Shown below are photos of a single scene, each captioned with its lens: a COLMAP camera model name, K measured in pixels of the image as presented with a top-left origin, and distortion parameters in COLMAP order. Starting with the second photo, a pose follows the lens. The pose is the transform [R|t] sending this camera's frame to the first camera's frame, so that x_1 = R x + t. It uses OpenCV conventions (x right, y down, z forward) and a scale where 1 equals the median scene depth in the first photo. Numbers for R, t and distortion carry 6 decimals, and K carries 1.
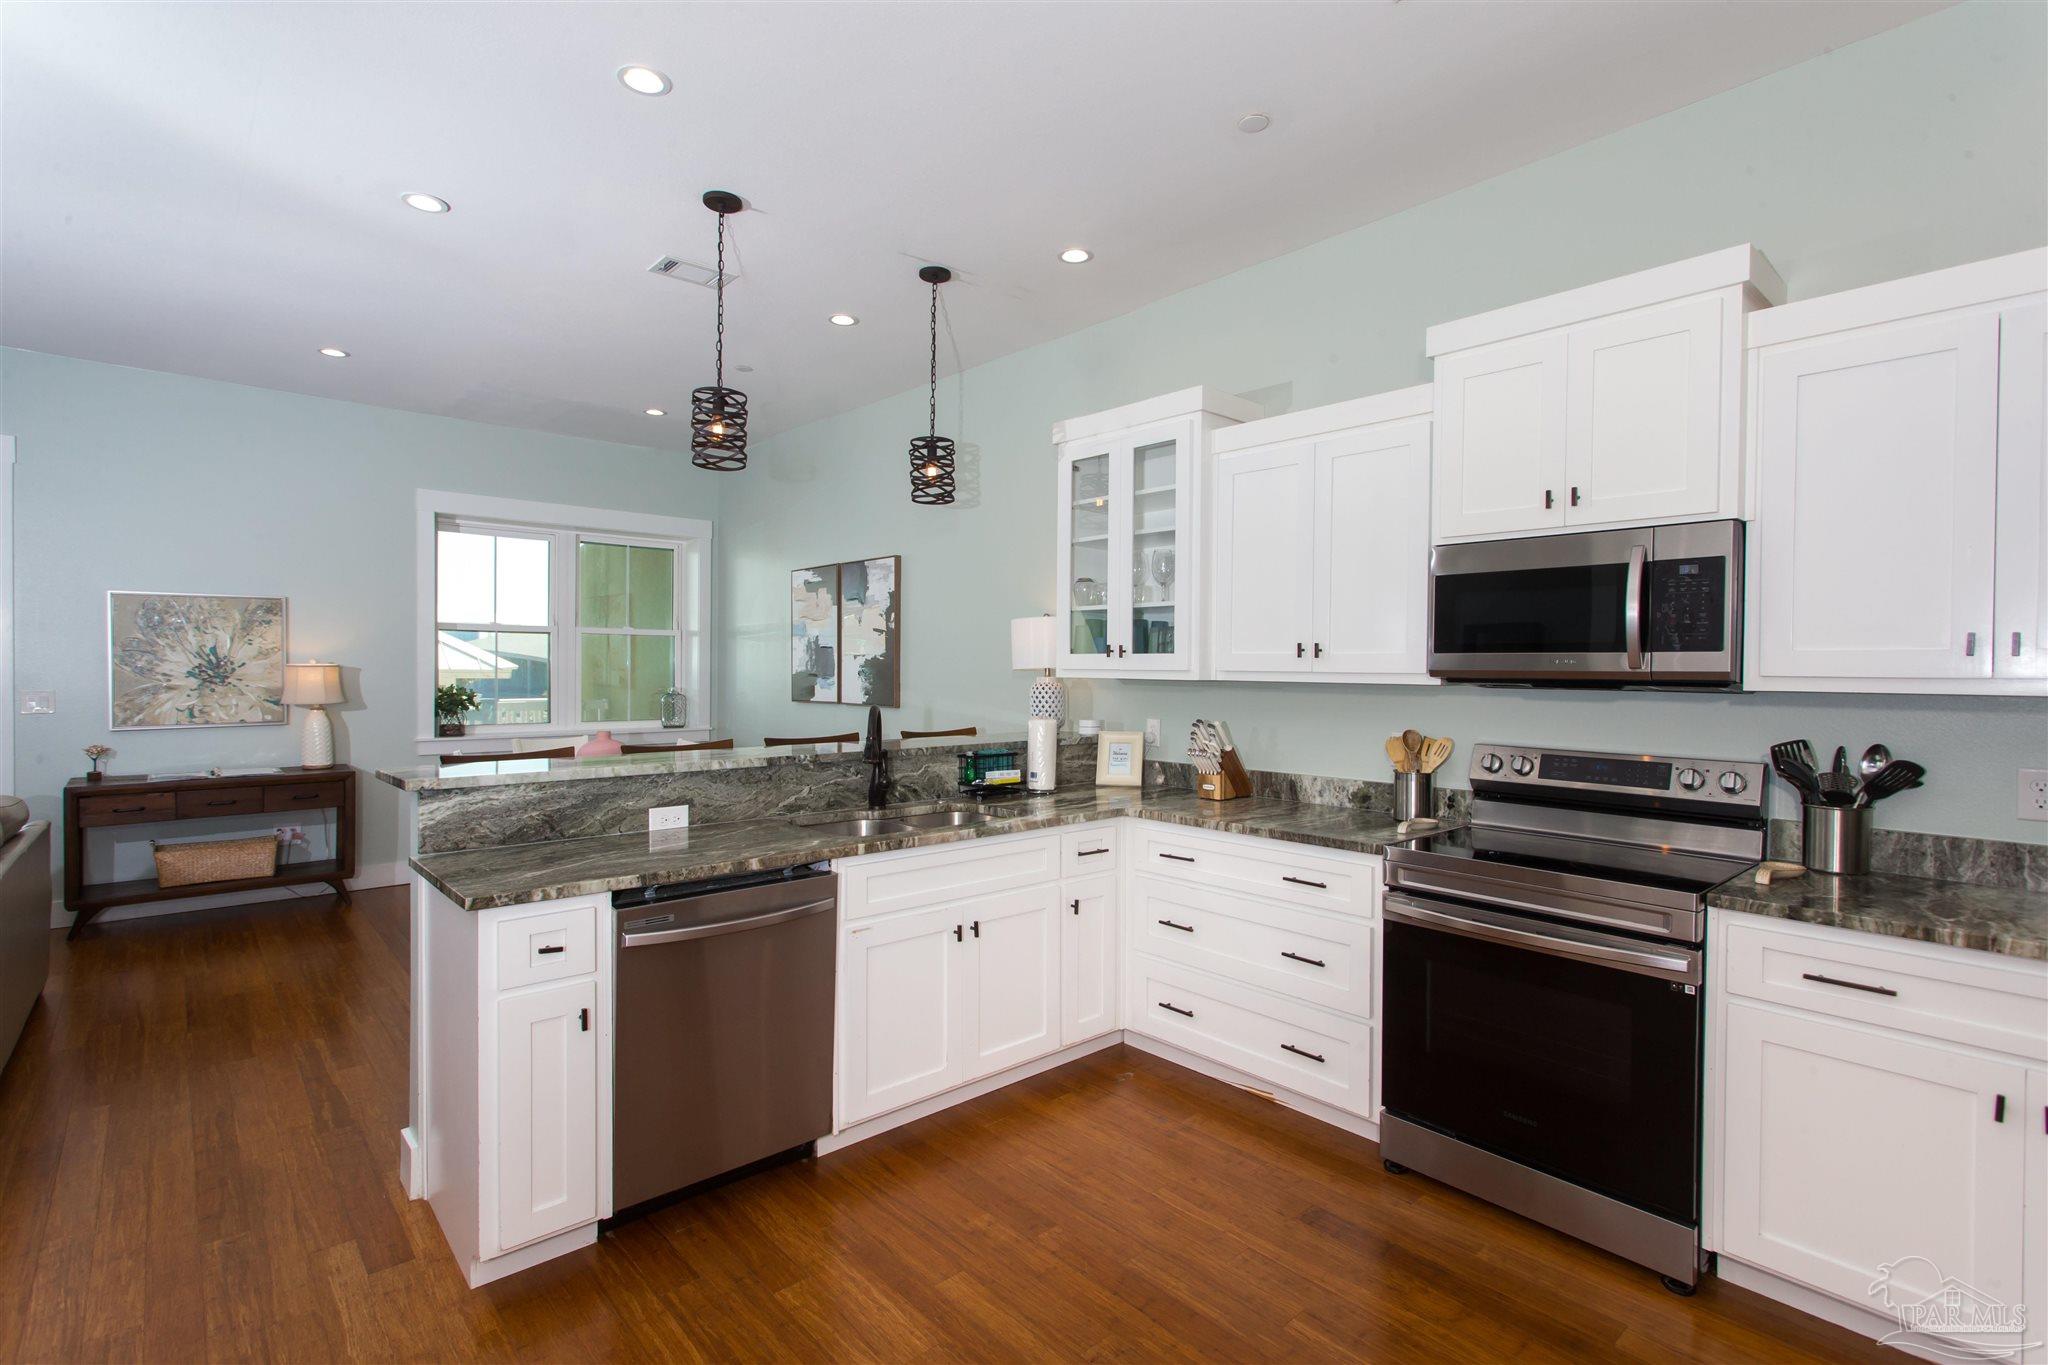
lens RADIAL K [[960.1, 0, 1030.9], [0, 960.1, 679.1], [0, 0, 1]] dist [0.001756, 0.000388]
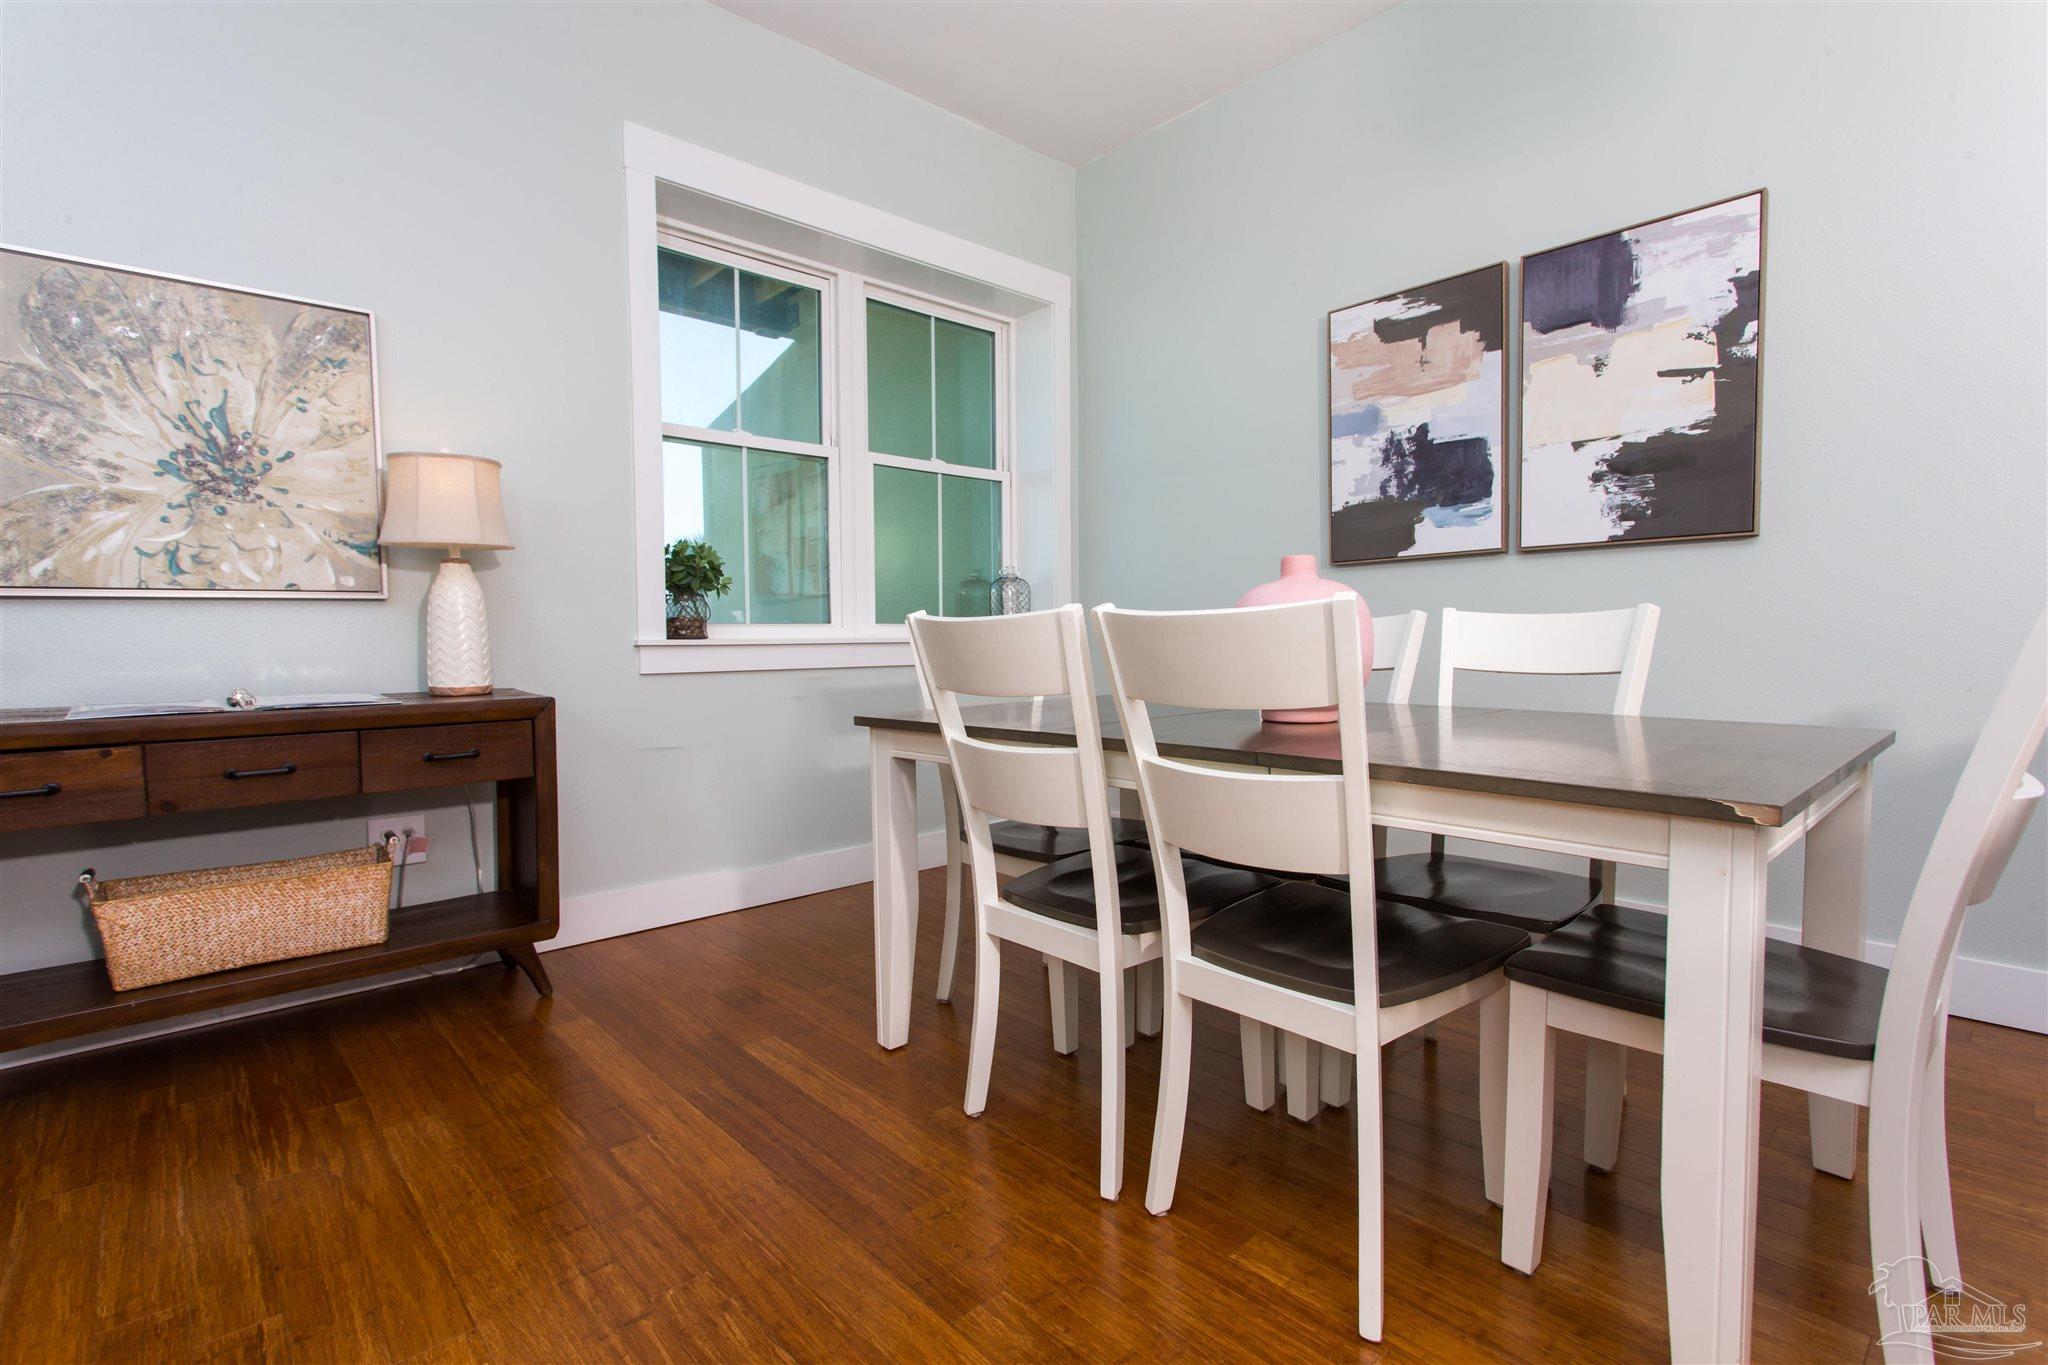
lens RADIAL K [[960.1, 0, 1017.3], [0, 960.1, 678.1], [0, 0, 1]] dist [0.001756, 0.000388]
pose [[0.999589, -0.019310, 0.021197, -0.502740], [0.018757, 0.999486, 0.025985, 0.079545], [-0.021688, -0.025576, 0.999438, 0.558271]]
